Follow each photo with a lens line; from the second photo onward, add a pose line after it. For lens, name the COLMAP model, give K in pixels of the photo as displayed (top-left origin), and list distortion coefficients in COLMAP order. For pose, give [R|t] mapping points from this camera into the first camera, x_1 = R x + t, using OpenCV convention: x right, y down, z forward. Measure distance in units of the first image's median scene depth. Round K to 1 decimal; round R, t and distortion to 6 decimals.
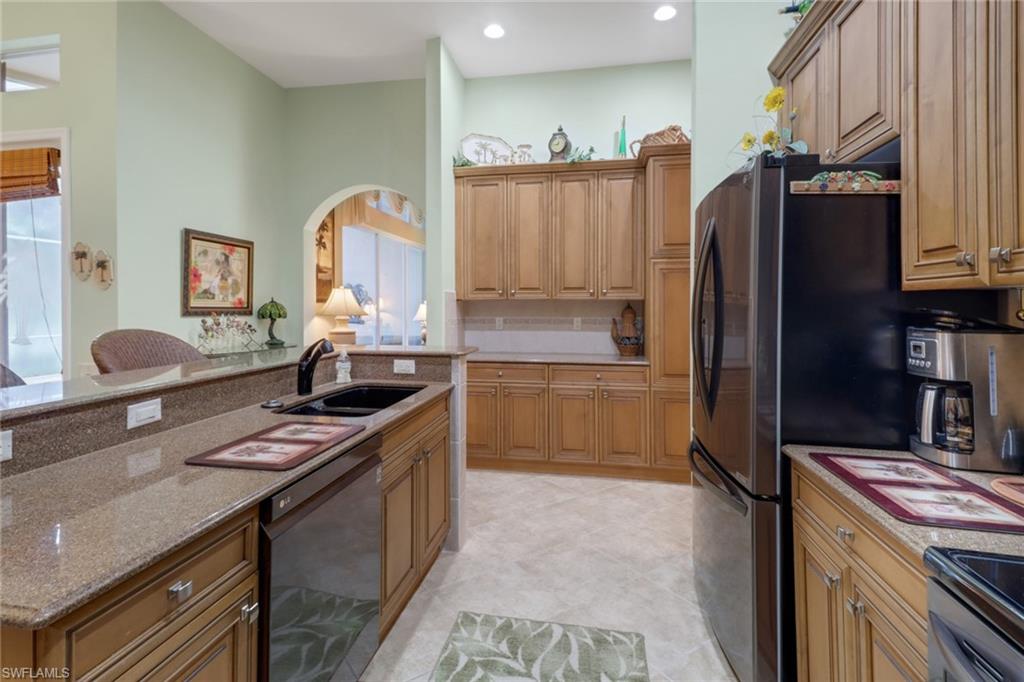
lens RADIAL K [[495.3, 0, 507.5], [0, 495.3, 321.6], [0, 0, 1]] dist [-0.010826, -0.000309]
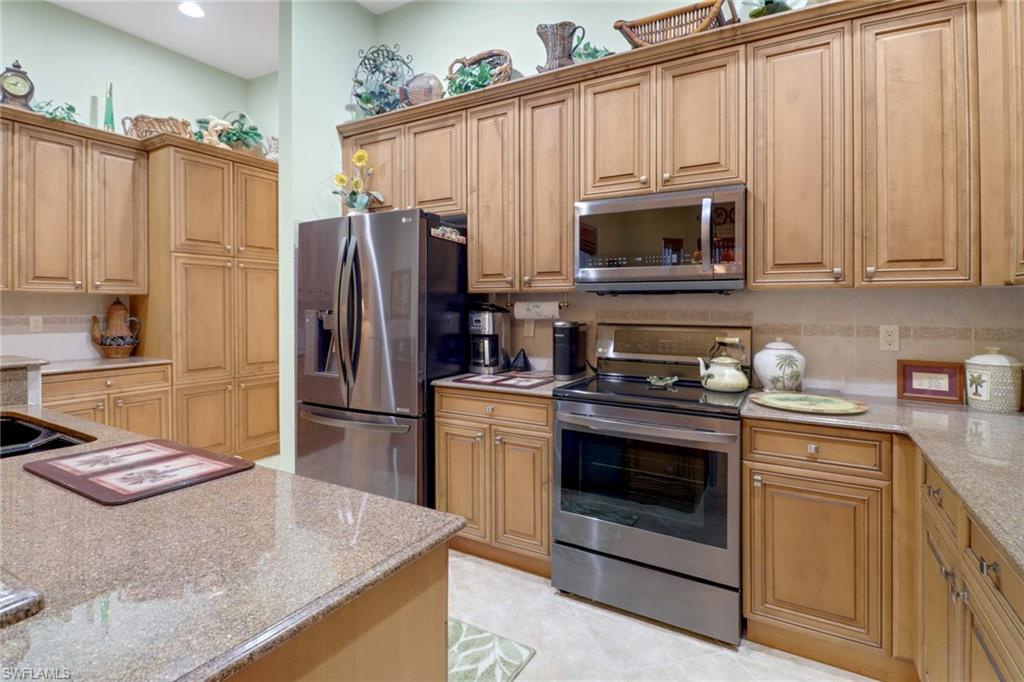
lens RADIAL K [[476.7, 0, 510.1], [0, 476.7, 320.5], [0, 0, 1]] dist [-0.000149, -0.000007]
pose [[0.351409, -0.031379, 0.935696, -0.328273], [0.028591, 0.999332, 0.022775, 0.003495], [-0.935785, 0.018749, 0.352071, 0.055918]]
